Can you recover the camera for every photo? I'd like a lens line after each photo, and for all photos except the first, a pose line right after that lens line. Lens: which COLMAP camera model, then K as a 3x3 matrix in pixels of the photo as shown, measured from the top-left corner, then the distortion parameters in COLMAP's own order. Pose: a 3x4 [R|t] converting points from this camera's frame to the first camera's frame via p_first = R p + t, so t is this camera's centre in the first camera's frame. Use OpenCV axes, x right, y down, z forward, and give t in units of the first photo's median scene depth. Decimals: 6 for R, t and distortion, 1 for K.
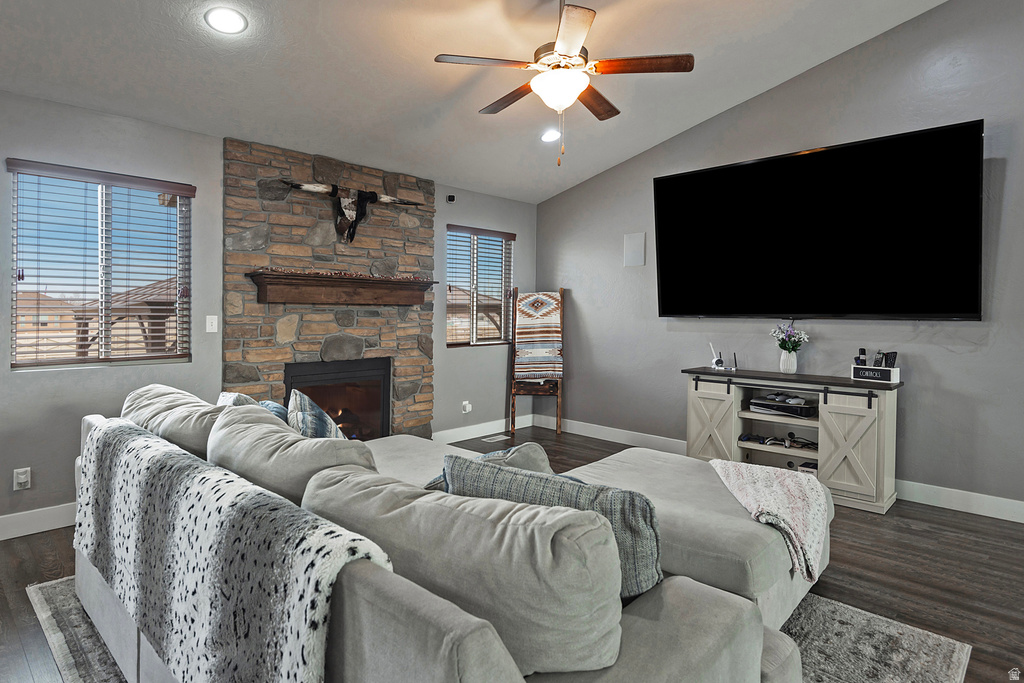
lens RADIAL K [[618.6, 0, 513.5], [0, 618.6, 340.4], [0, 0, 1]] dist [0.001479, -0.007887]
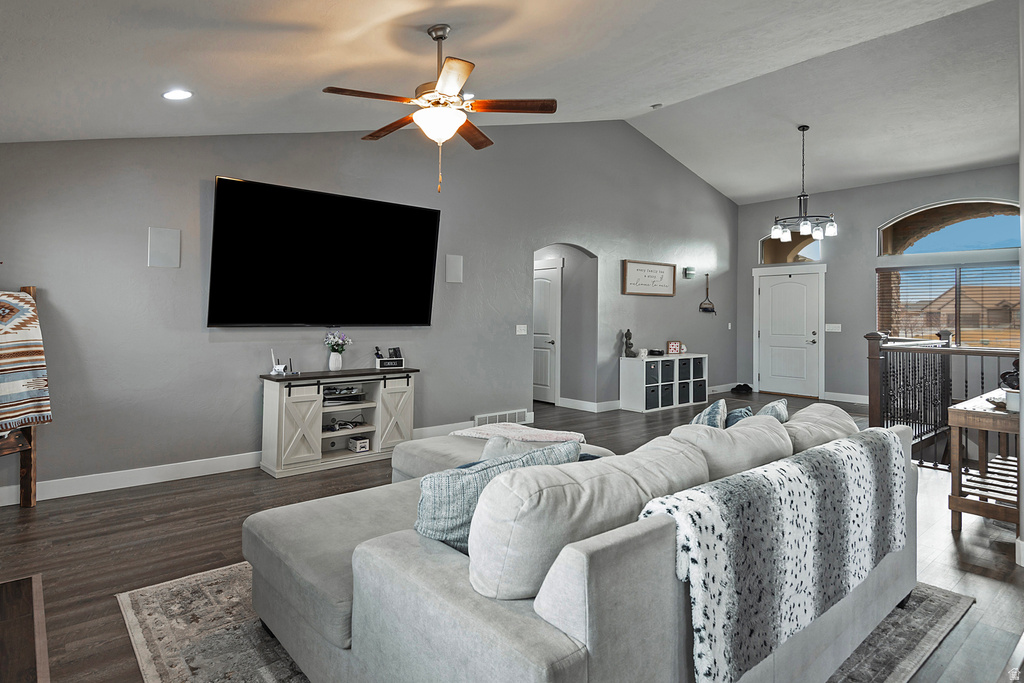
lens RADIAL K [[499.6, 0, 548.8], [0, 499.6, 316.7], [0, 0, 1]] dist [0.022958, 0.000086]
pose [[0.060115, 0.005141, 0.998178, -0.534899], [0.044019, 0.999000, -0.007796, -0.028744], [-0.997220, 0.044407, 0.059828, 0.501294]]
